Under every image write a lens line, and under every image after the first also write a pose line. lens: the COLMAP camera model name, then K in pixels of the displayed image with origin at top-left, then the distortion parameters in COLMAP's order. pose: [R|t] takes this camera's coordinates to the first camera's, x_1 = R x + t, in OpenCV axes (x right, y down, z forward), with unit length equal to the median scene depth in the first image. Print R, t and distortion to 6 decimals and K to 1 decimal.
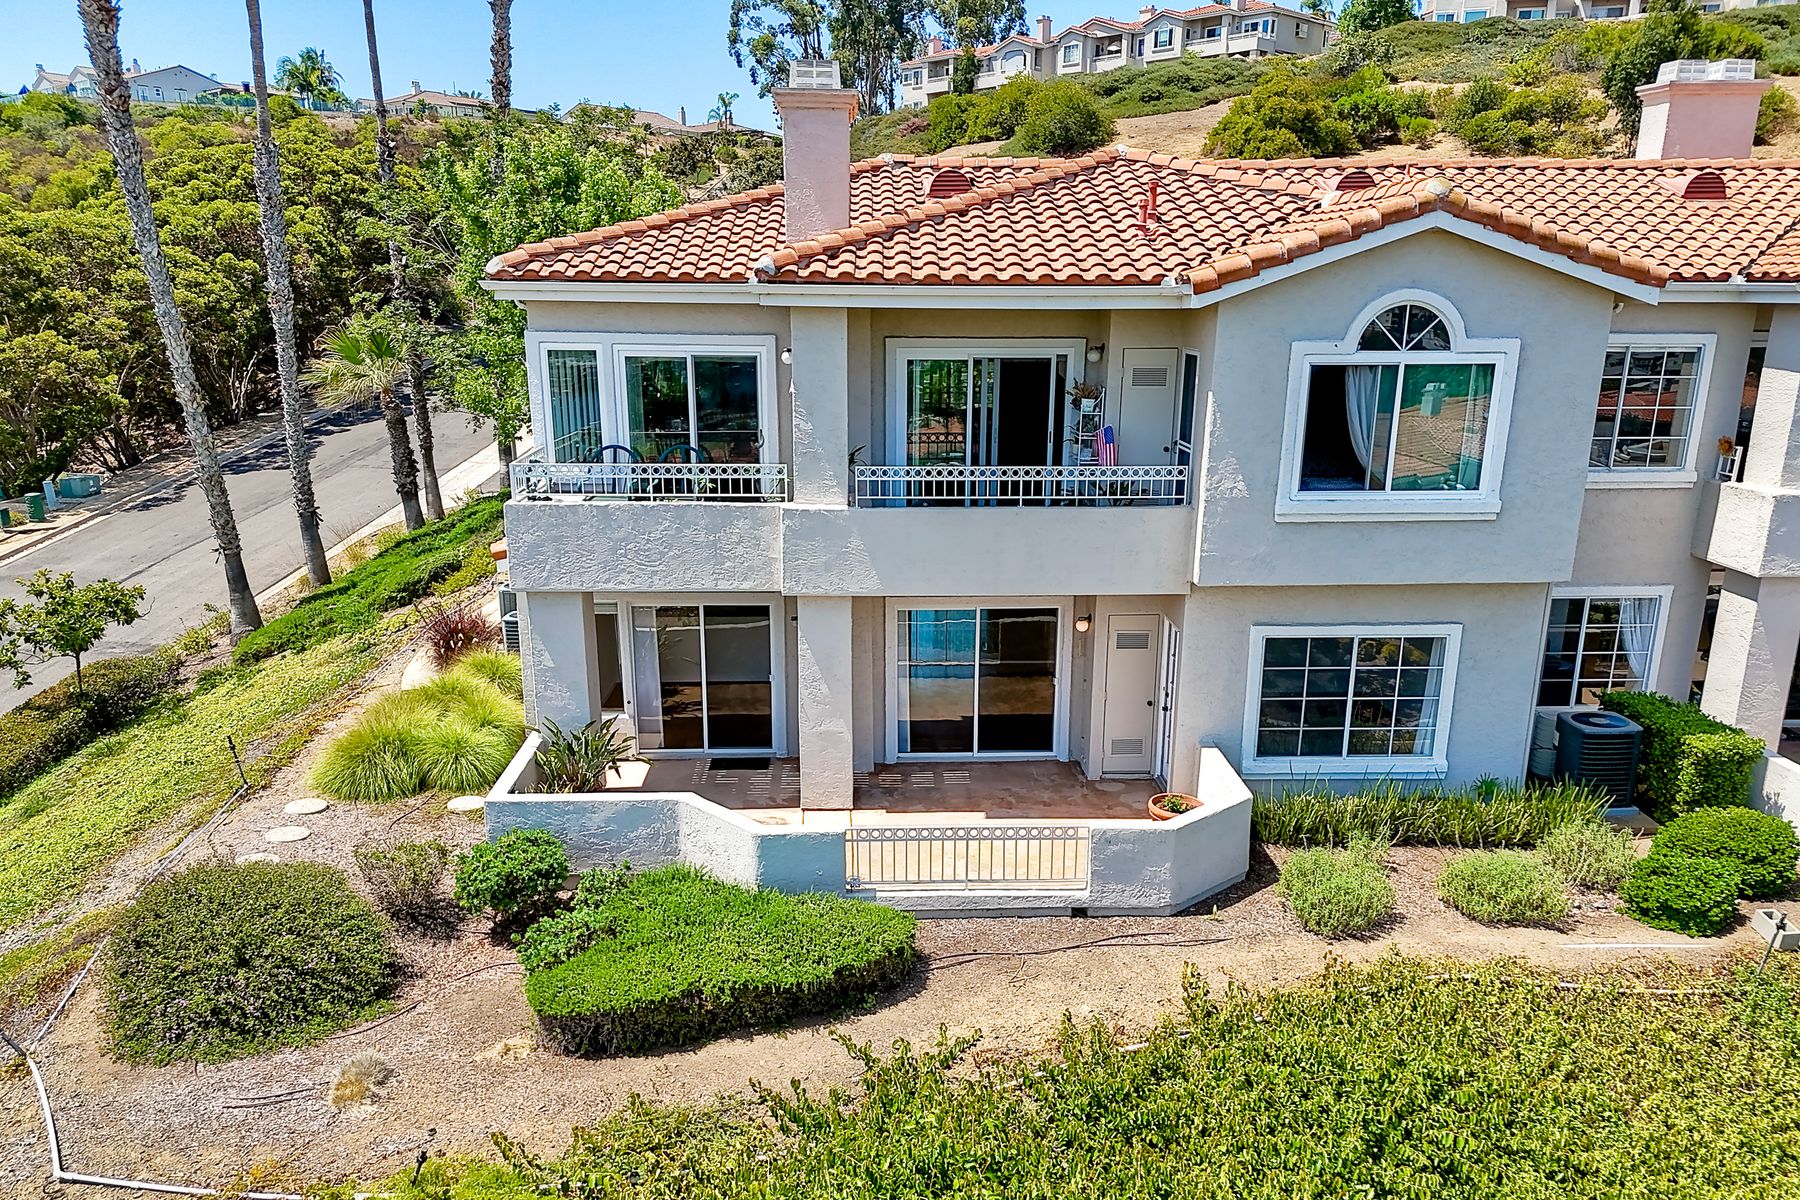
lens RADIAL K [[1222.7, 0, 900.0], [0, 1222.7, 600.0], [0, 0, 1]] dist [0.042302, -0.001329]
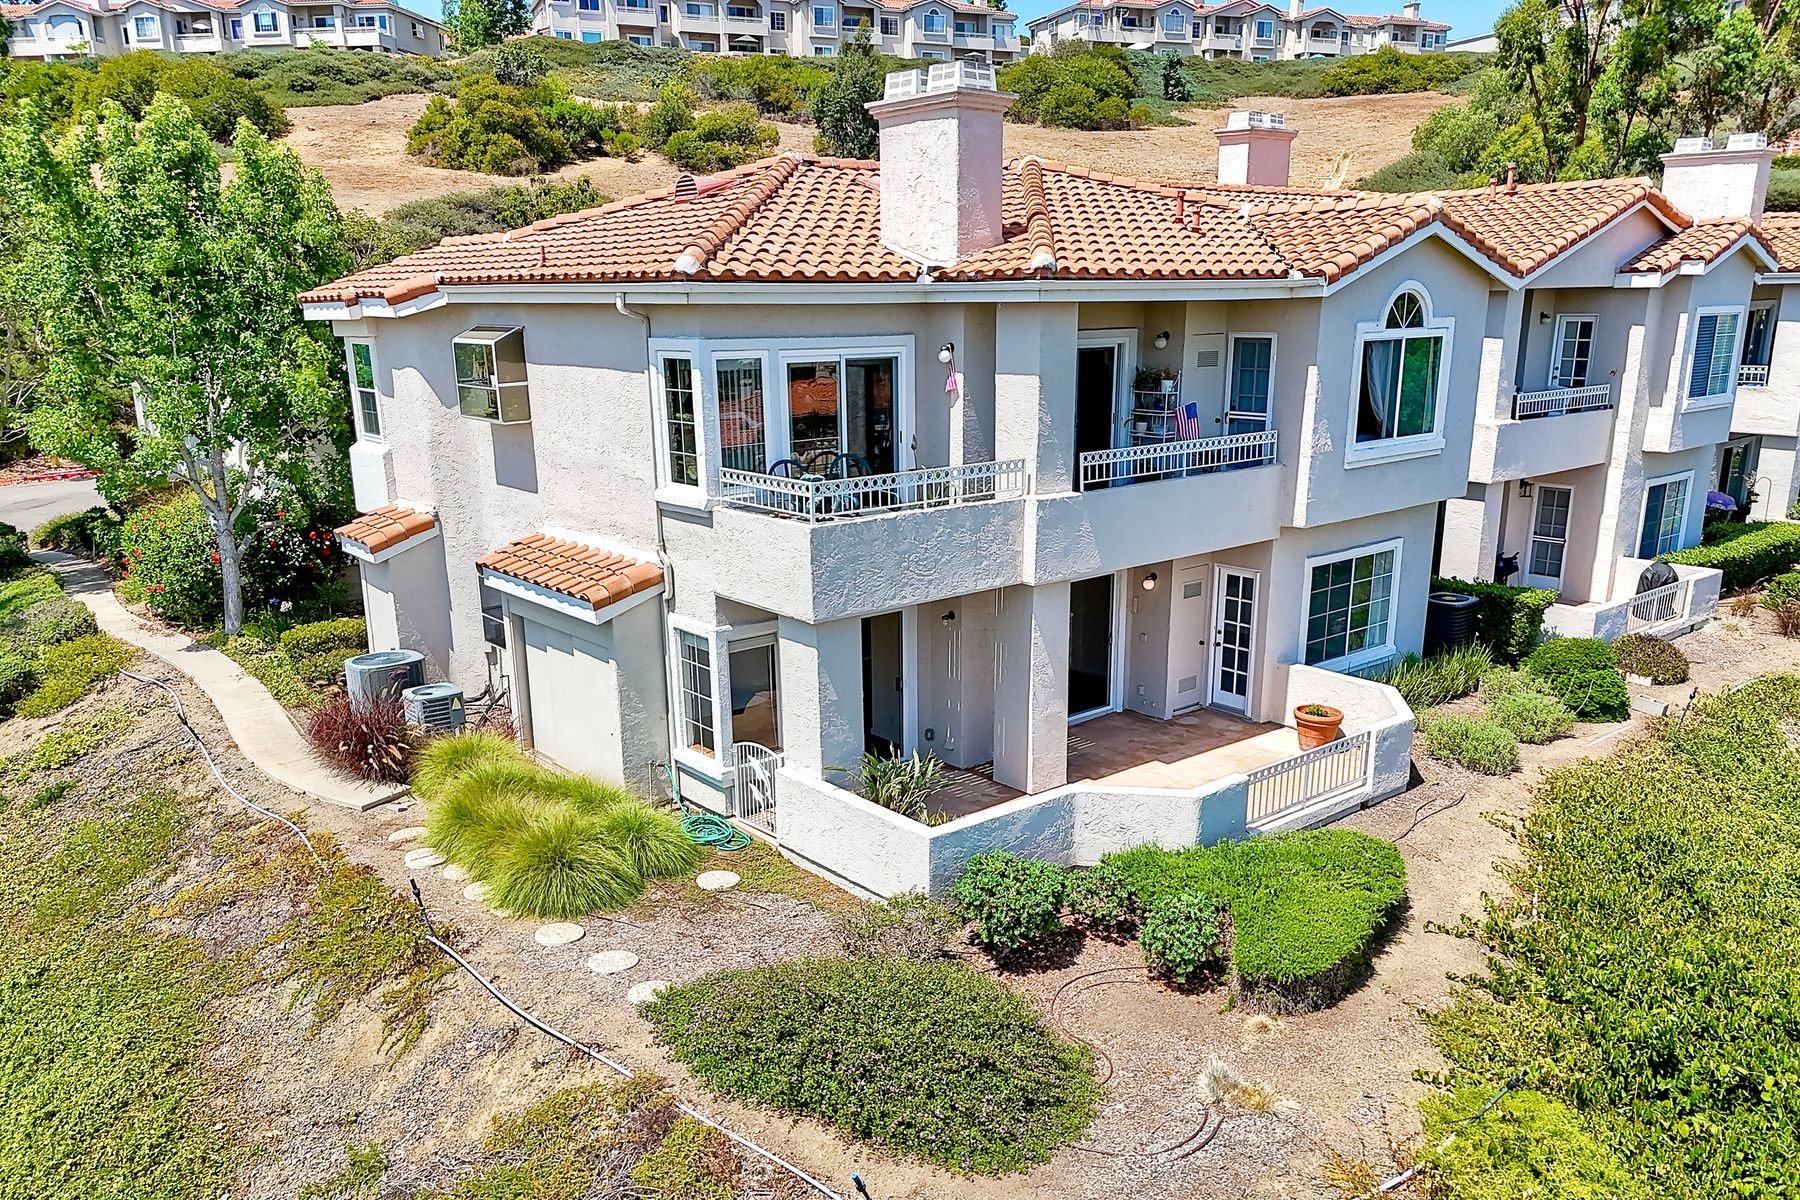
lens RADIAL K [[1244.9, 0, 900.0], [0, 1244.9, 600.0], [0, 0, 1]] dist [0.036998, 0.000674]
pose [[0.823066, -0.148805, 0.548106, -0.726595], [0.153842, 0.987401, 0.037051, -0.046103], [-0.546714, 0.053826, 0.835588, 0.187263]]
